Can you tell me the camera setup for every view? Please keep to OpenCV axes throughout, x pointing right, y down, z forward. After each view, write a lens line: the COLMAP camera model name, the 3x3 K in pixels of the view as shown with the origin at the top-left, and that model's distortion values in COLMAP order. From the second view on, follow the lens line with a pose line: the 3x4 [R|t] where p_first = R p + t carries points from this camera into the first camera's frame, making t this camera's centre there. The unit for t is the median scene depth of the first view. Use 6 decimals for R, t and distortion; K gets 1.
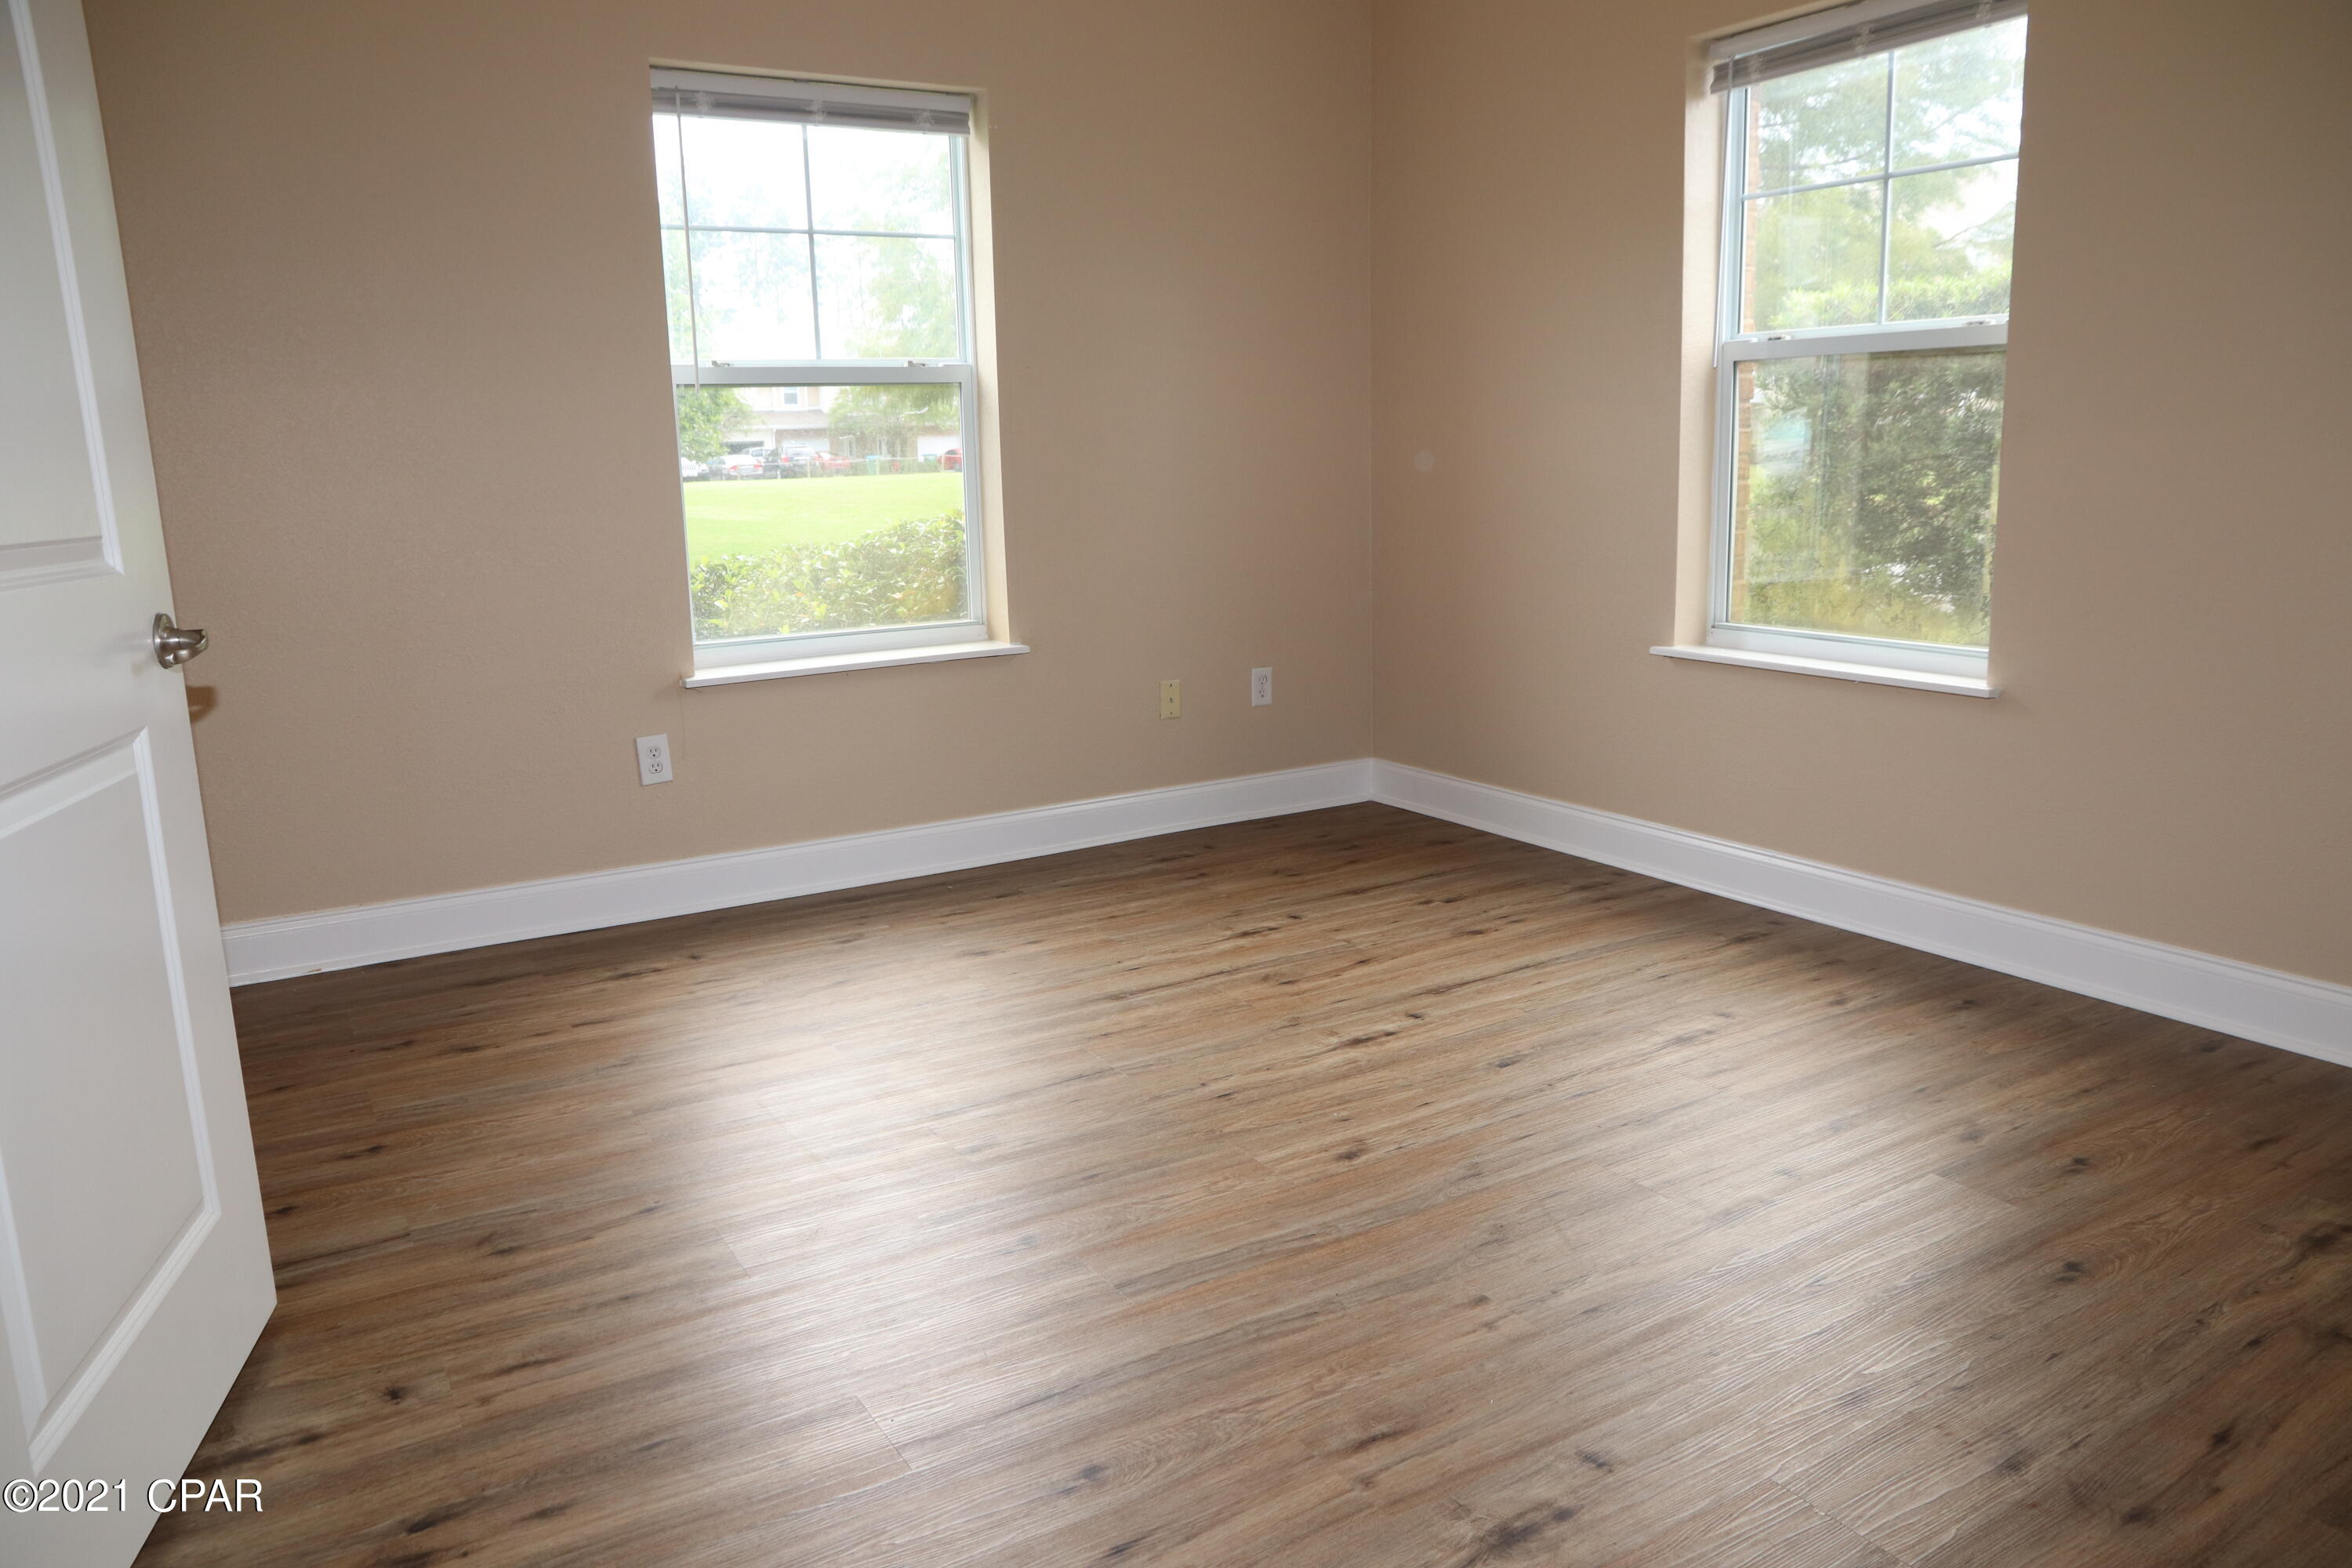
lens RADIAL K [[1624.7, 0, 1161.6], [0, 1624.7, 800.5], [0, 0, 1]] dist [-0.120424, 0.080817]
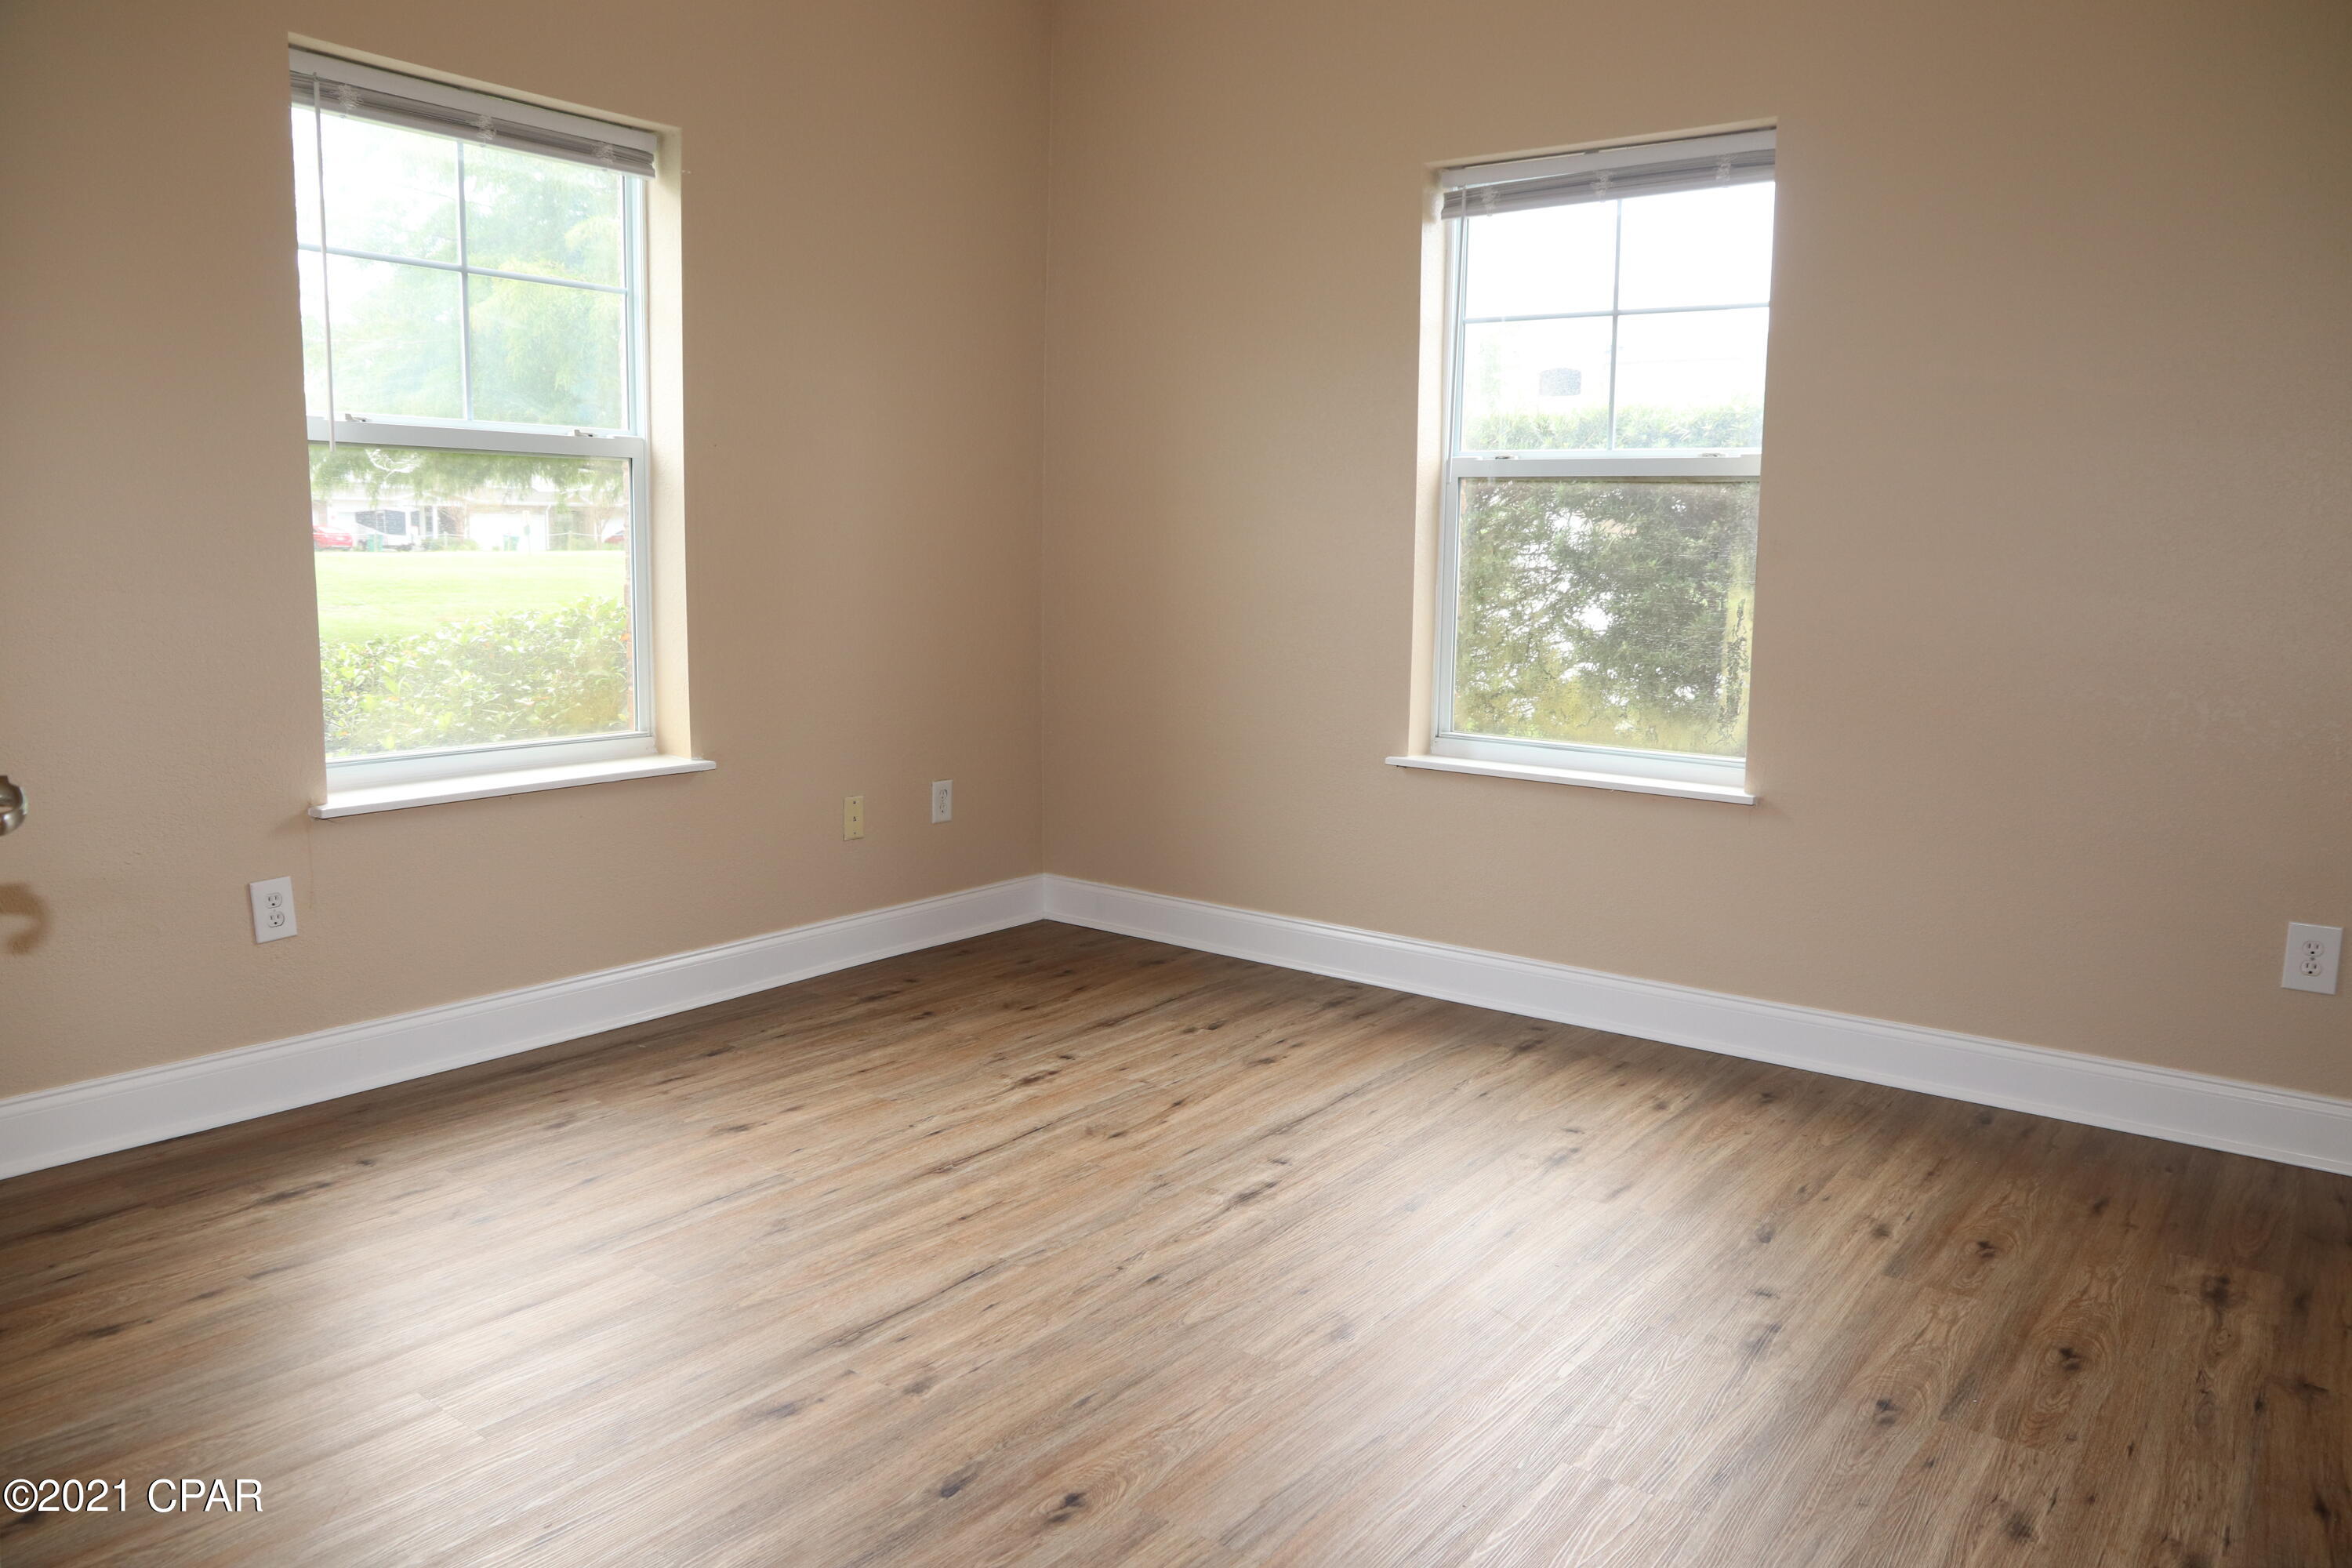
lens RADIAL K [[1624.7, 0, 1180.5], [0, 1624.7, 781.6], [0, 0, 1]] dist [-0.120424, 0.080817]
pose [[0.928234, -0.012712, 0.371779, -0.197280], [0.038683, 0.997296, -0.062482, -0.023732], [-0.369980, 0.072379, 0.926216, 0.121992]]
